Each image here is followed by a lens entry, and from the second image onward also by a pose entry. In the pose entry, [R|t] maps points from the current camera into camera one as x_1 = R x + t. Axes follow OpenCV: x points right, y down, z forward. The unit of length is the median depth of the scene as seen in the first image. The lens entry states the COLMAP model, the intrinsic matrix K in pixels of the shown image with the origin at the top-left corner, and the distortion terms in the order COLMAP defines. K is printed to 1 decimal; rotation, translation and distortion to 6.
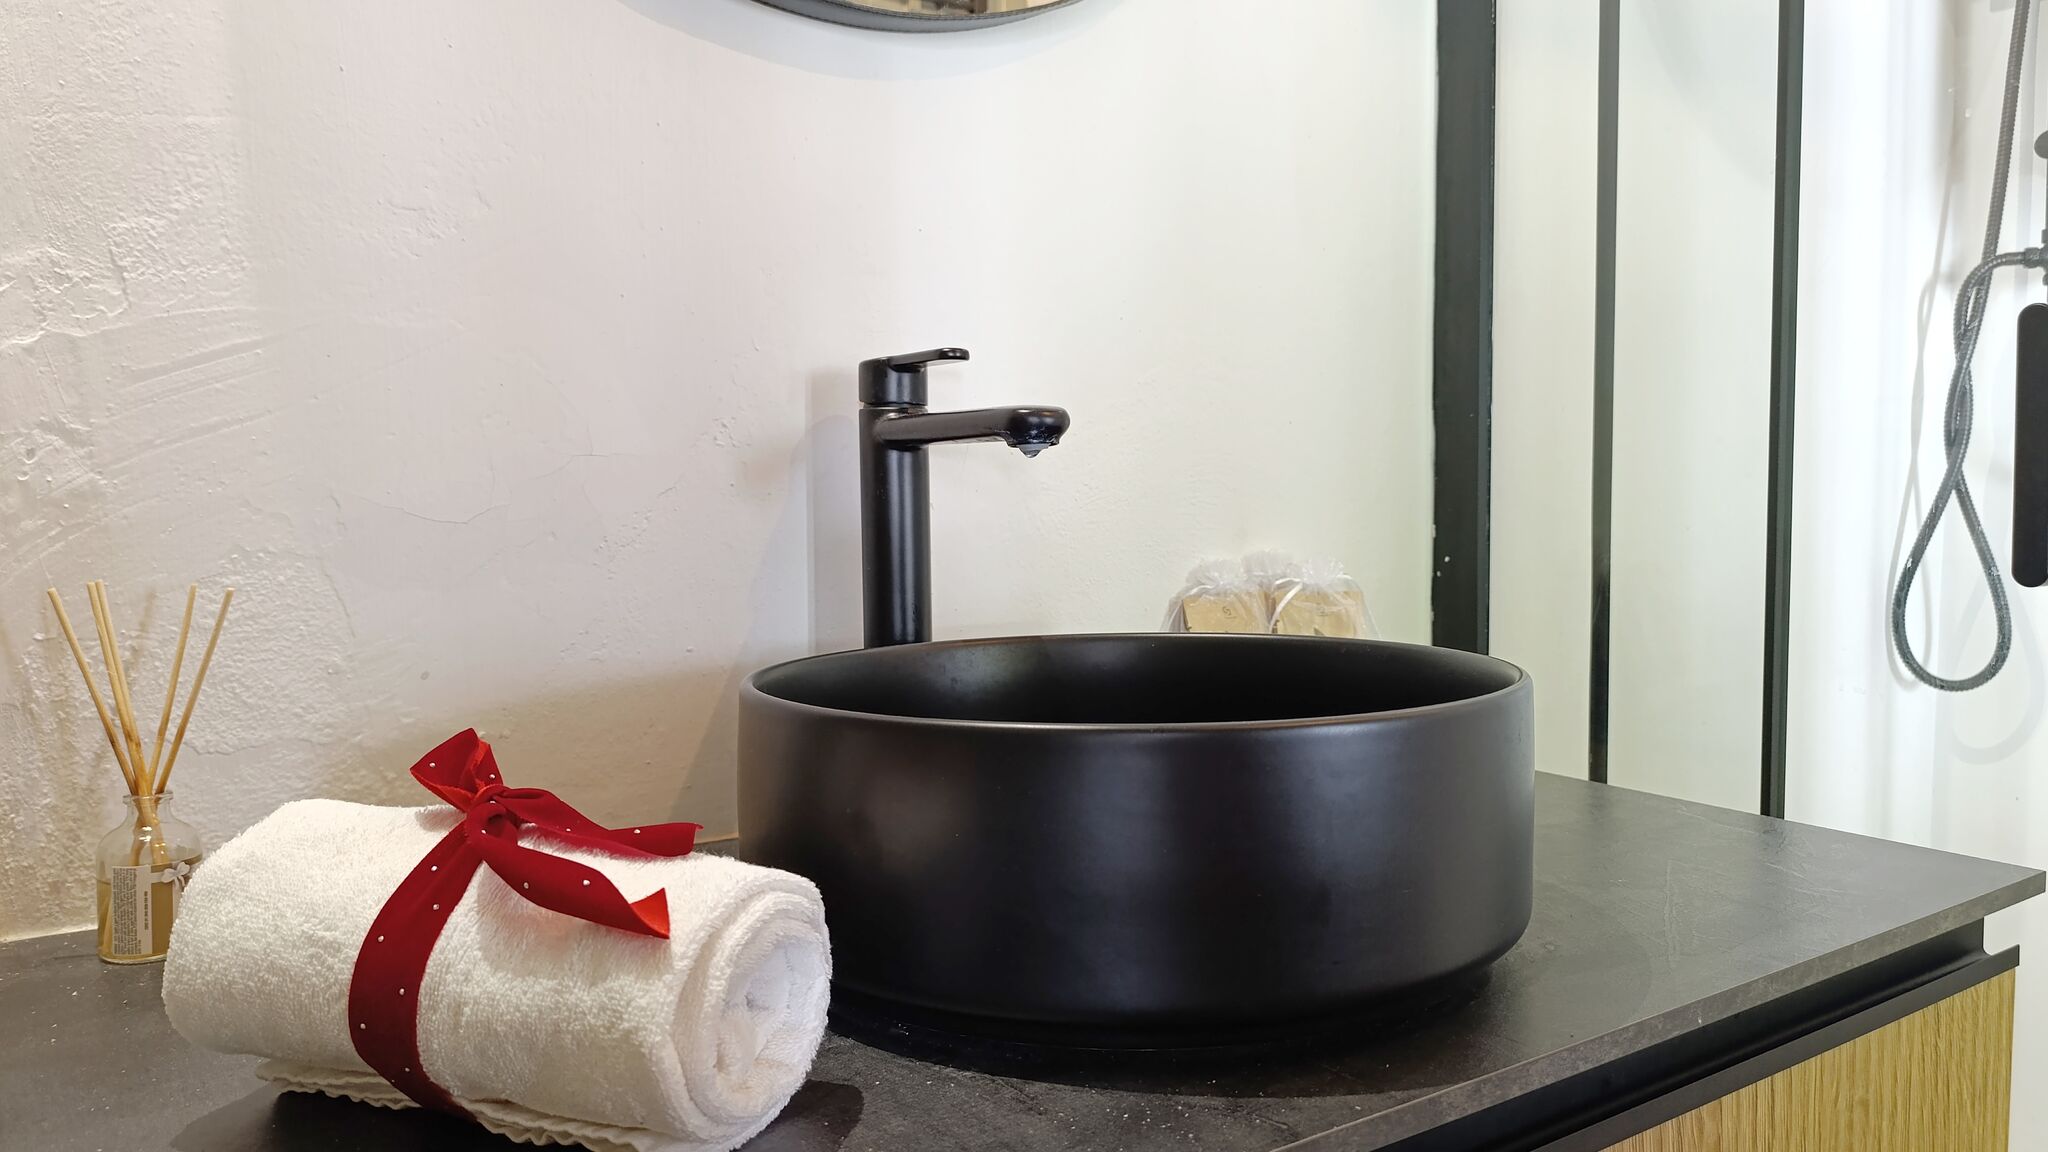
lens RADIAL K [[1450.6, 0, 1024.0], [0, 1450.6, 576.0], [0, 0, 1]] dist [0.004115, -0.004401]
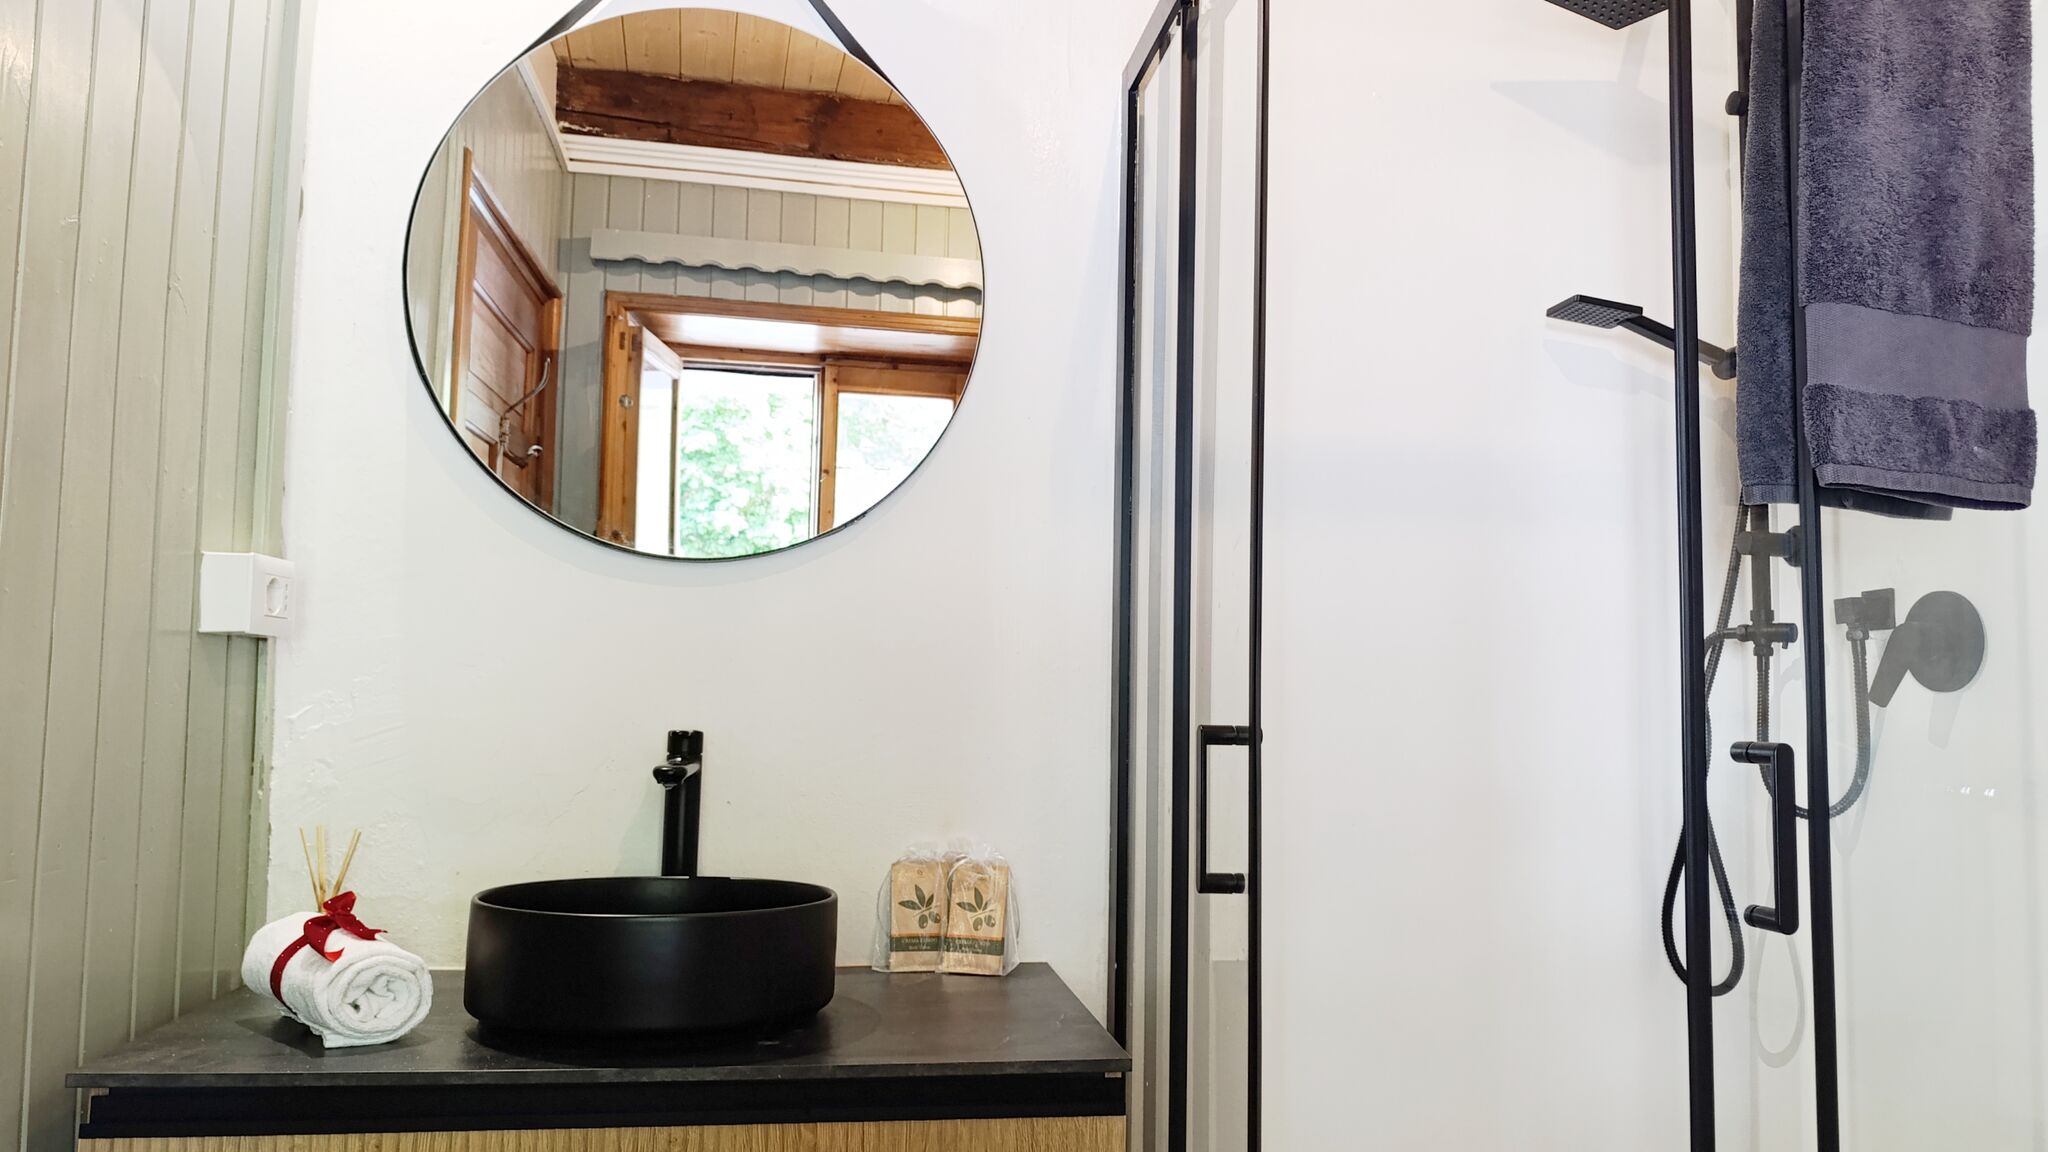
lens RADIAL K [[1450.6, 0, 1024.0], [0, 1450.6, 576.0], [0, 0, 1]] dist [0.004115, -0.004401]
pose [[0.910038, -0.007473, -0.414457, 1.018422], [-0.057720, 0.987813, -0.144549, -0.086153], [0.410486, 0.155467, 0.898516, -0.557132]]
